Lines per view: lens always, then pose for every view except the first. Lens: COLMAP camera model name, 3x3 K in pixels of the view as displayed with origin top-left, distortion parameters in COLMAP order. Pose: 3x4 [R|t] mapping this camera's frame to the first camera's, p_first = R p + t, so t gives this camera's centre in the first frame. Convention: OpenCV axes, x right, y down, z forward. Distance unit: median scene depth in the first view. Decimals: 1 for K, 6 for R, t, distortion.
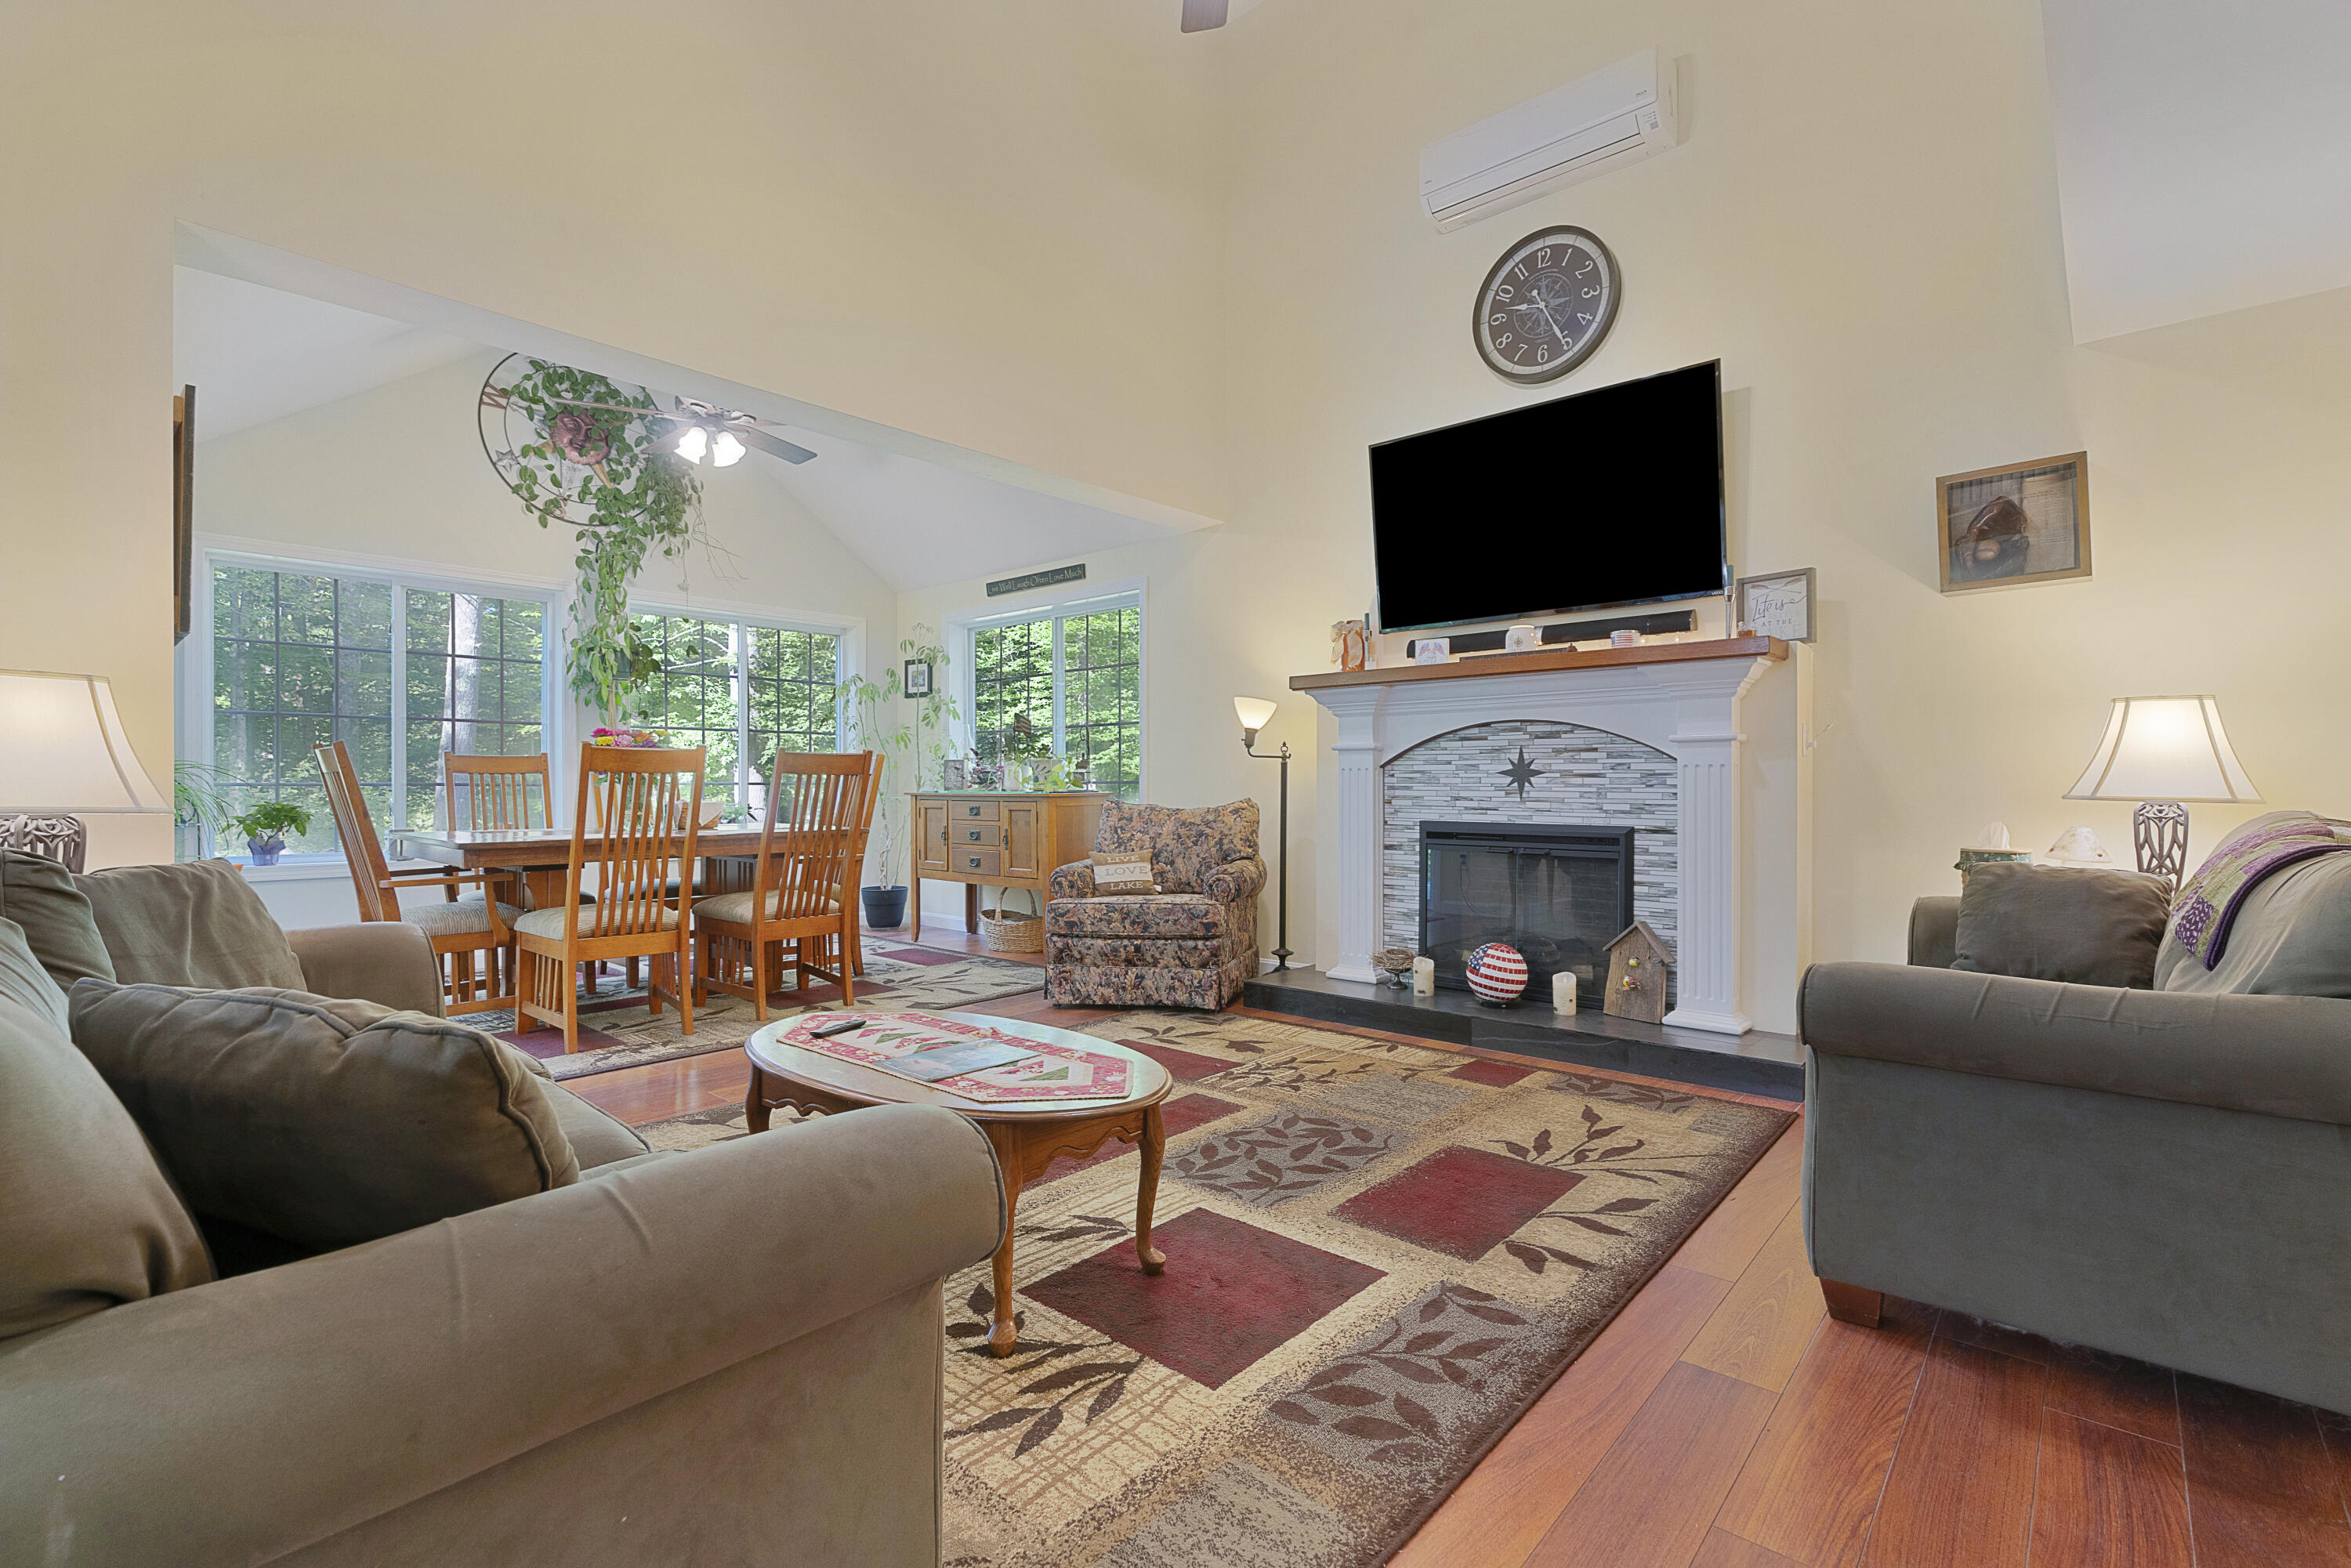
lens RADIAL K [[1068.5, 0, 1187.6], [0, 1068.5, 777.4], [0, 0, 1]] dist [-0.008824, 0.001568]
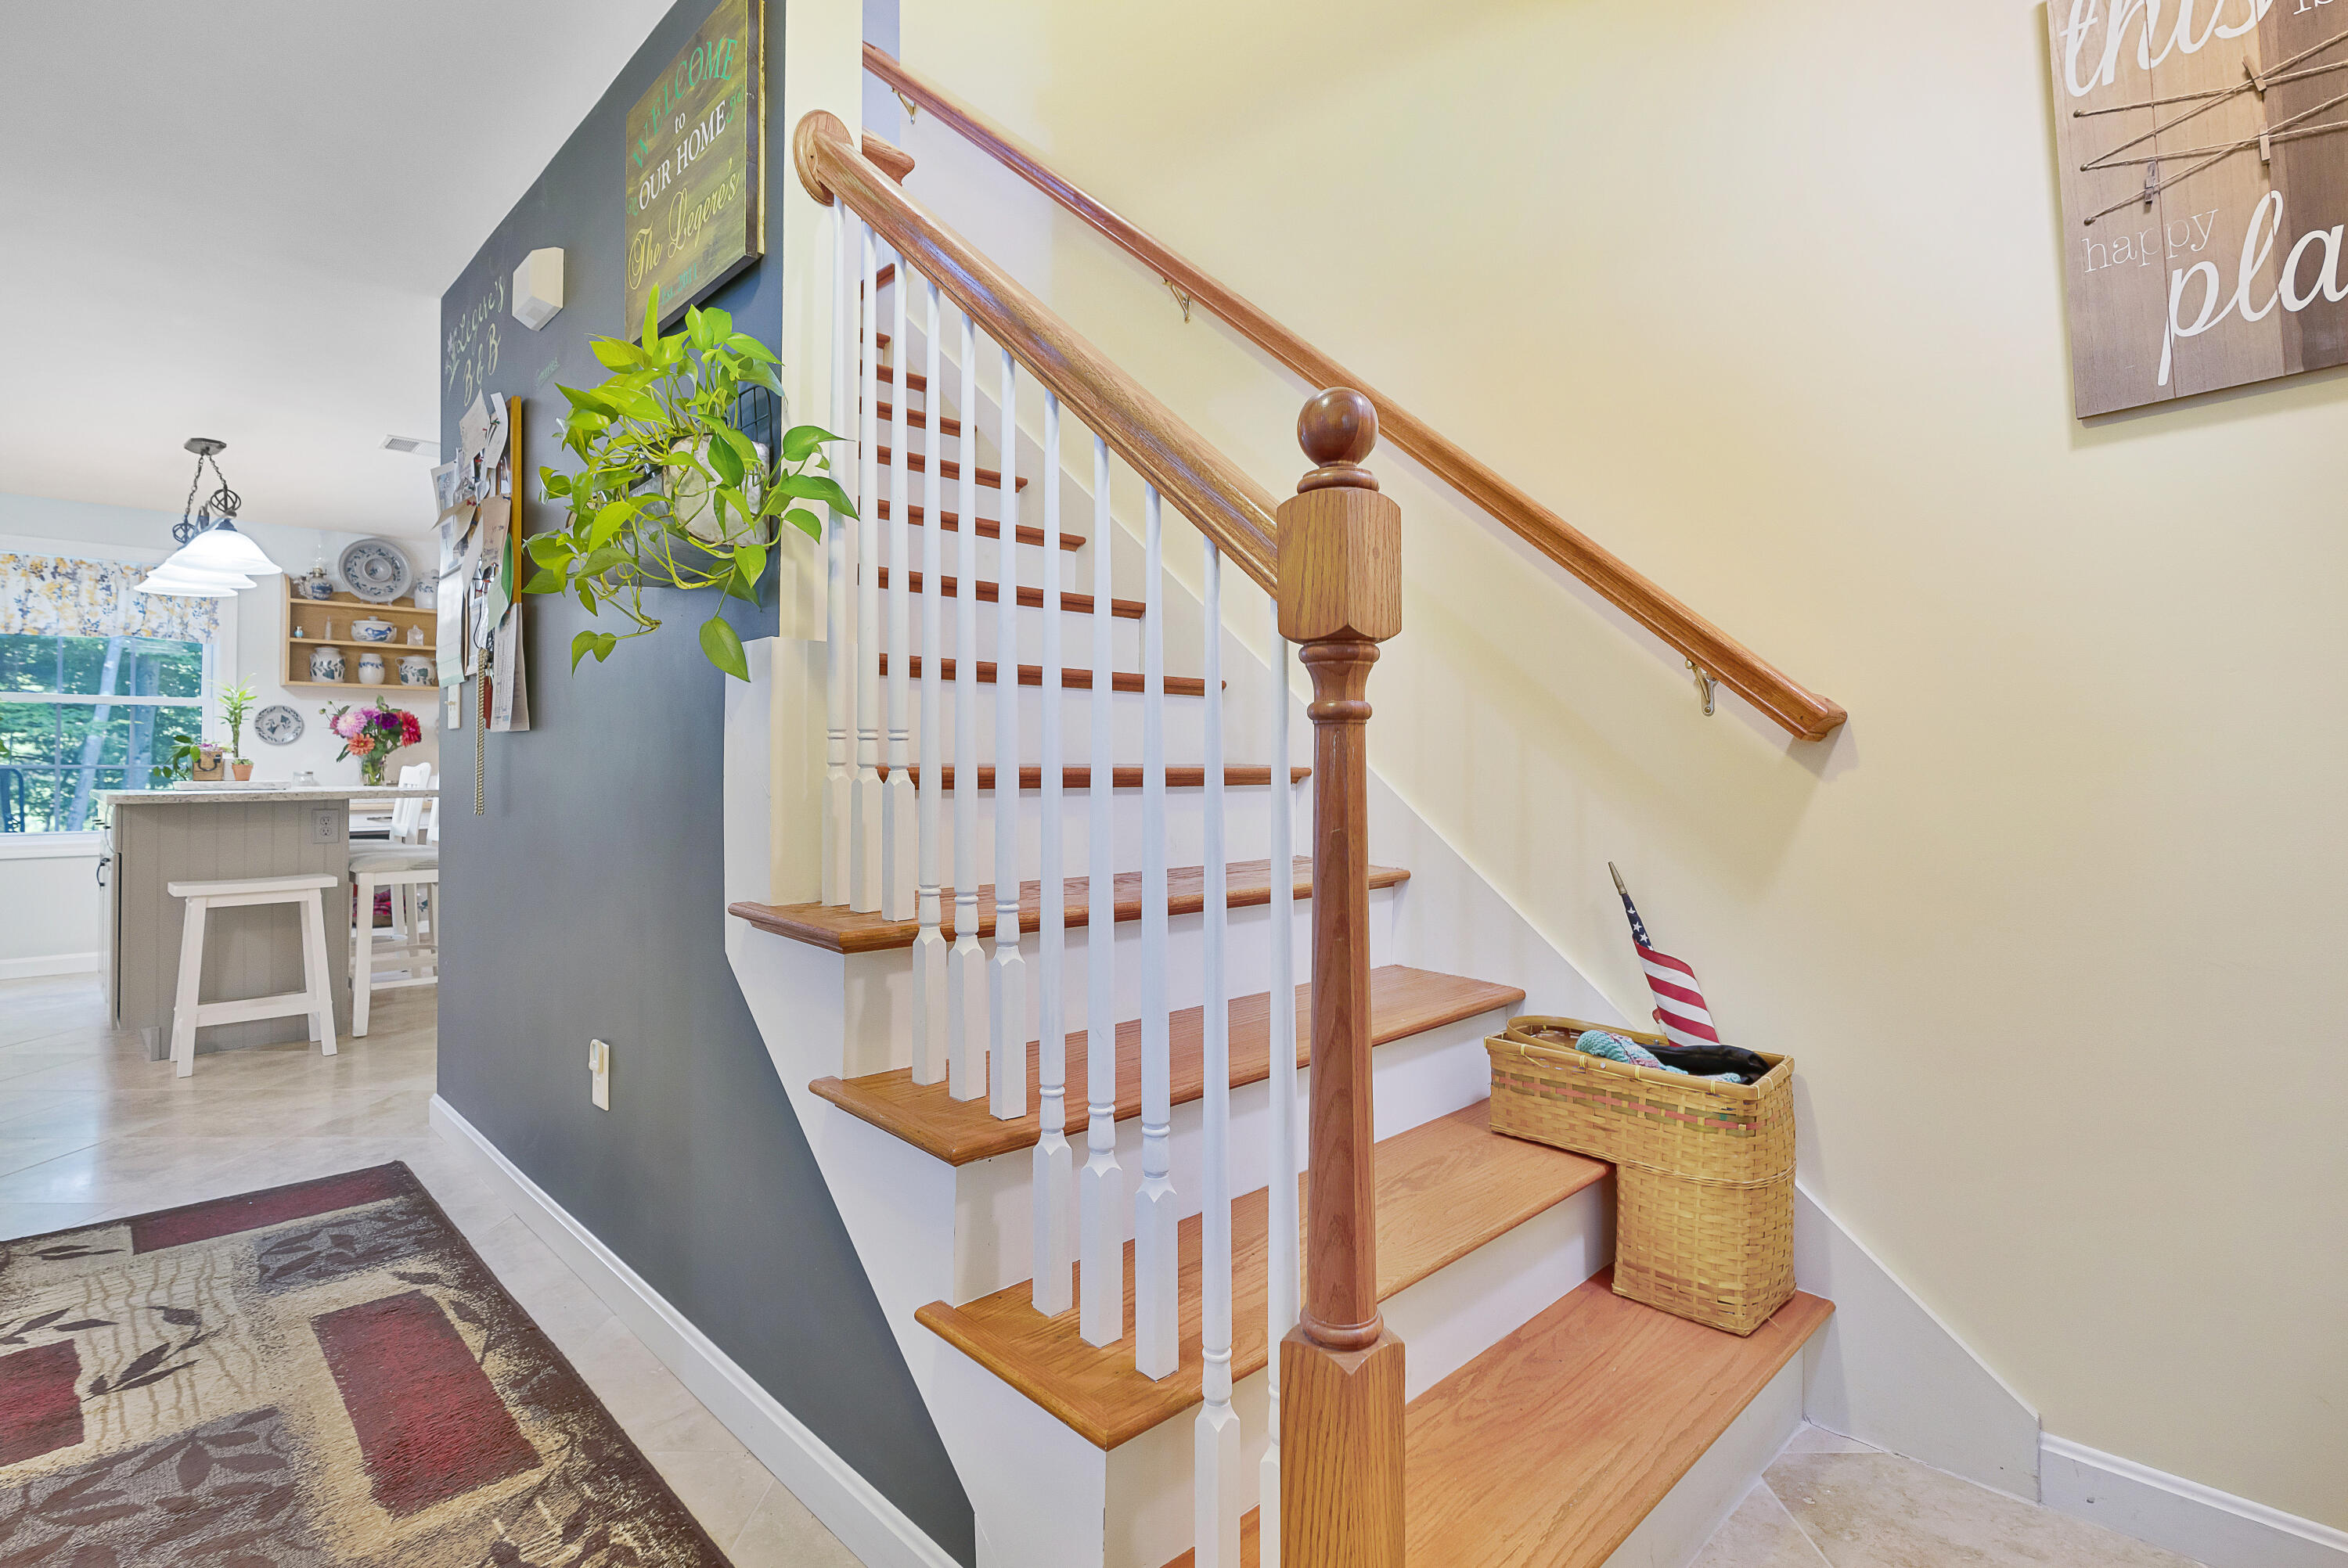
lens RADIAL K [[1067.0, 0, 1186.1], [0, 1067.0, 777.4], [0, 0, 1]] dist [-0.008824, 0.001568]
pose [[-0.056976, -0.008651, -0.998338, 0.472791], [0.006673, 0.999937, -0.009046, -0.058361], [0.998353, -0.007178, -0.056914, 1.160988]]
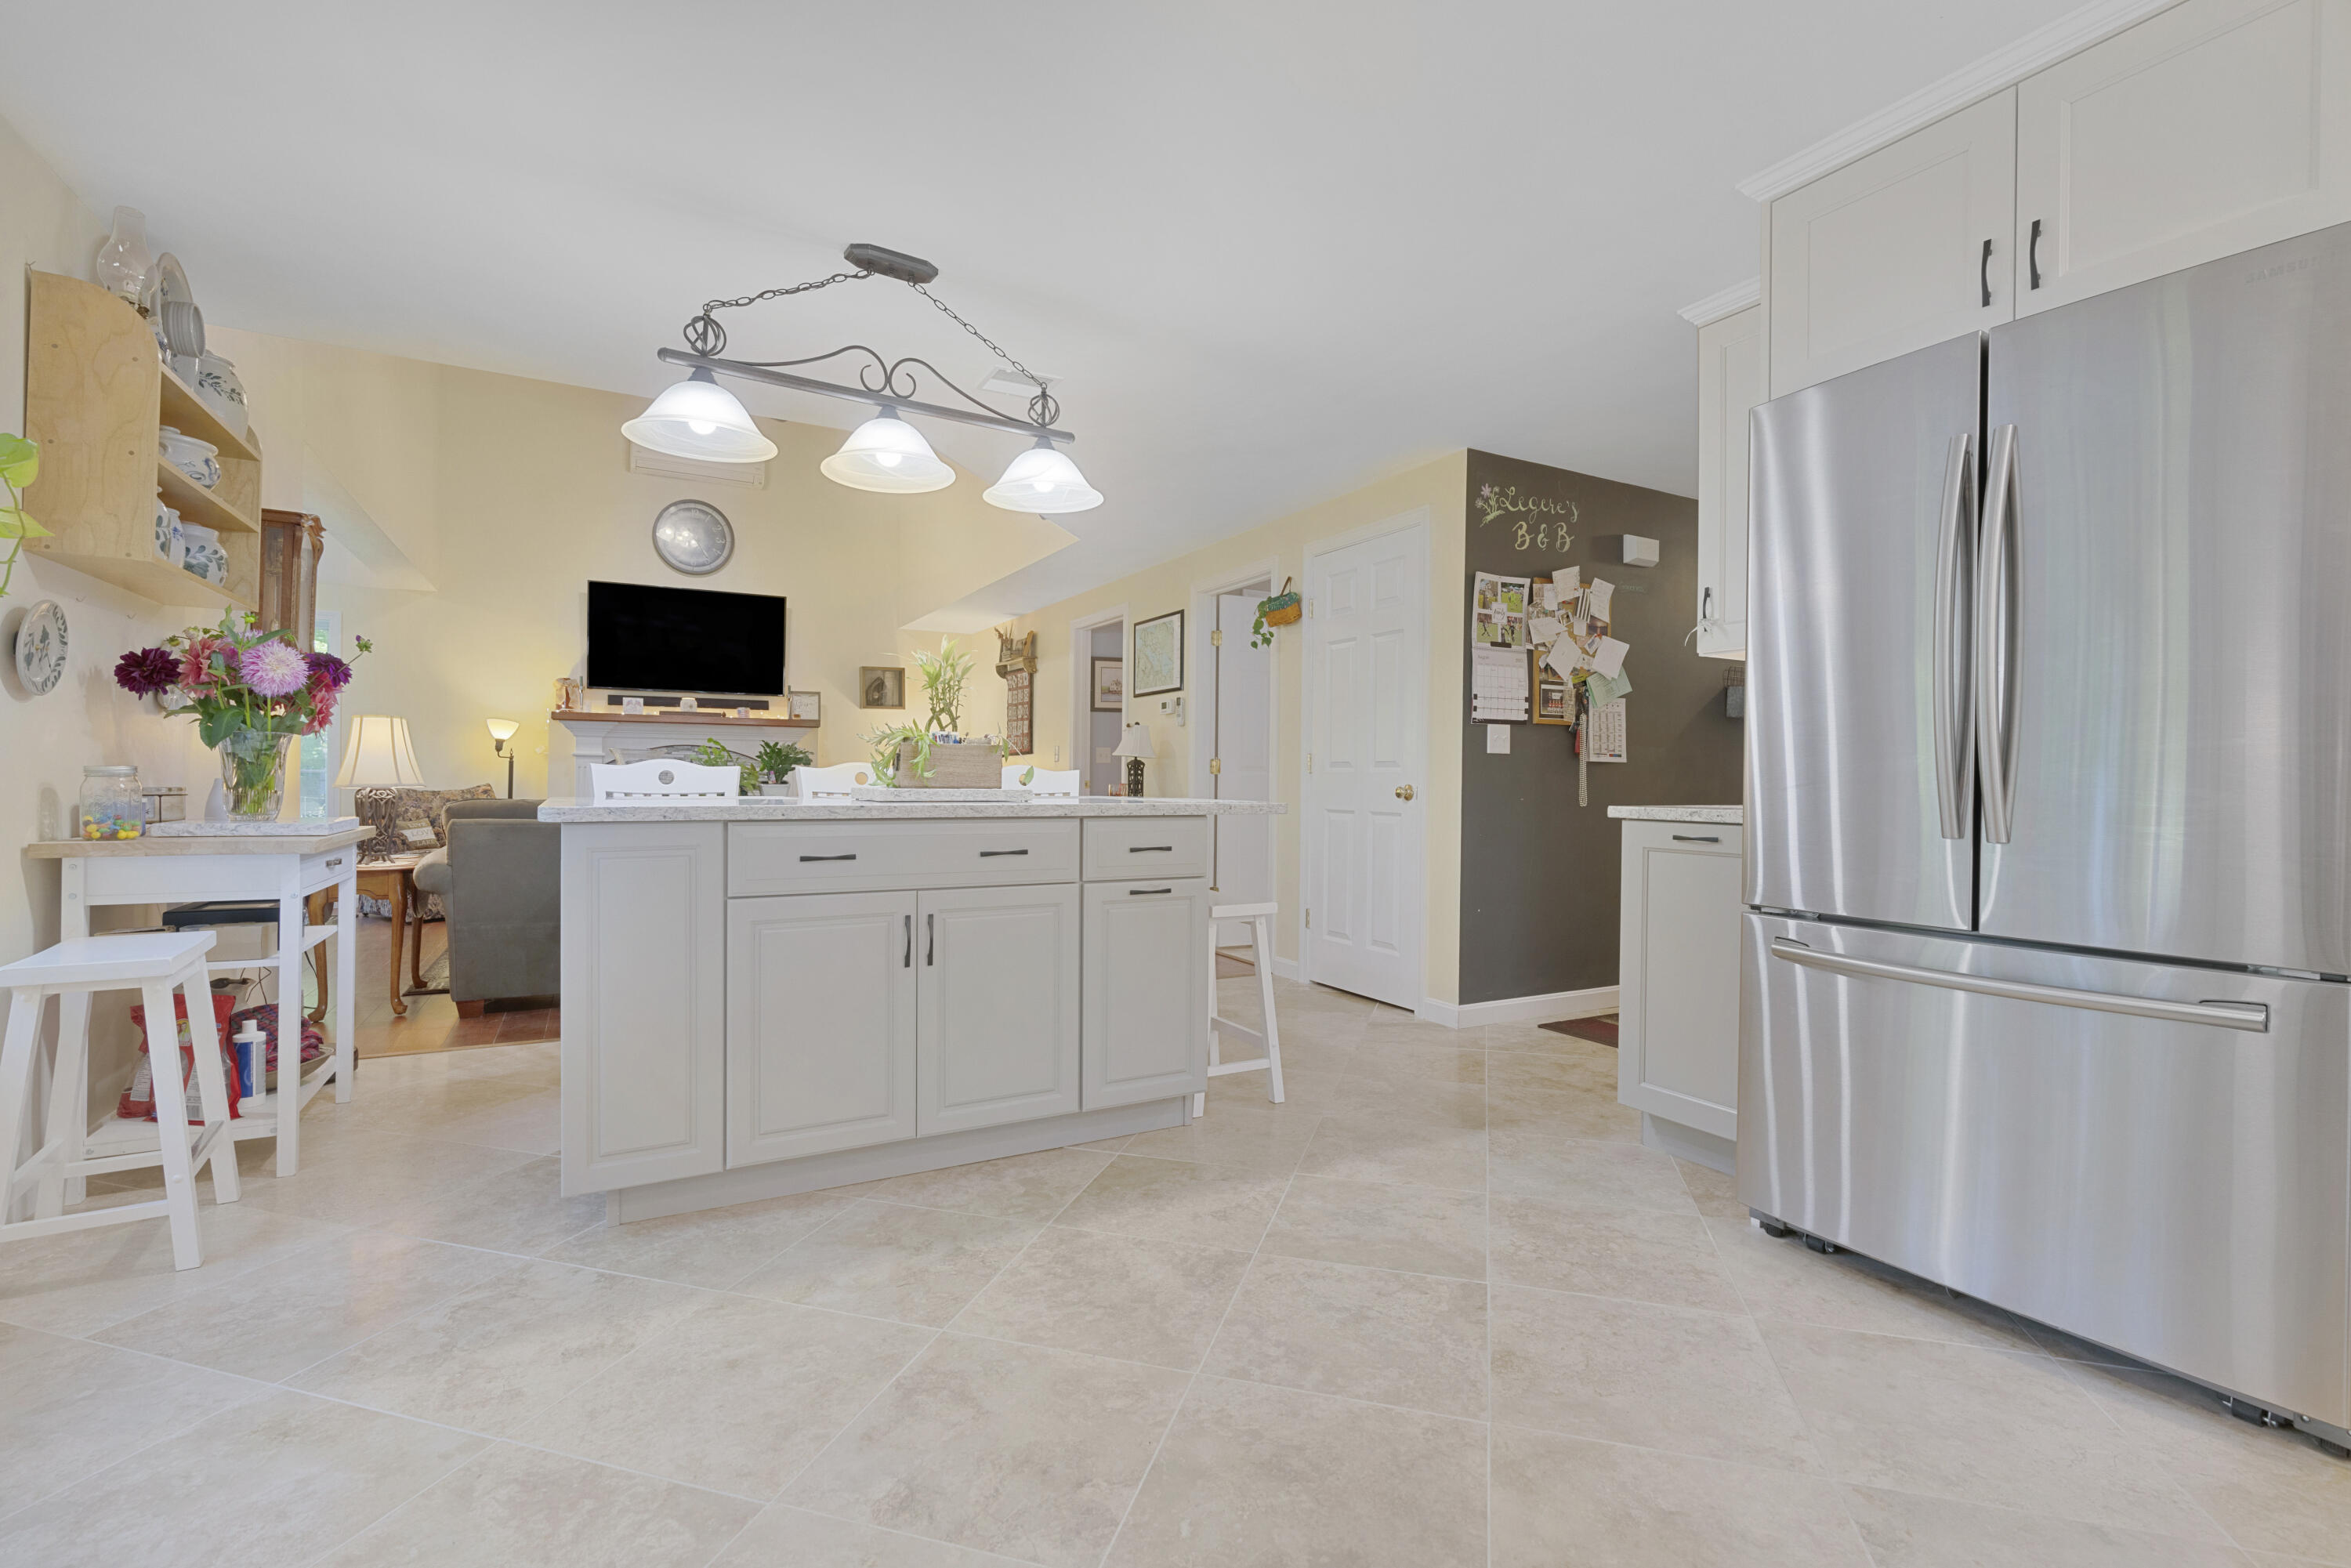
lens RADIAL K [[1068.5, 0, 1187.6], [0, 1068.5, 777.4], [0, 0, 1]] dist [-0.008824, 0.001568]
pose [[0.336589, 0.011077, 0.941587, -1.356390], [-0.015402, 0.999862, -0.006256, 0.005942], [-0.941526, -0.012397, 0.336713, -0.603032]]
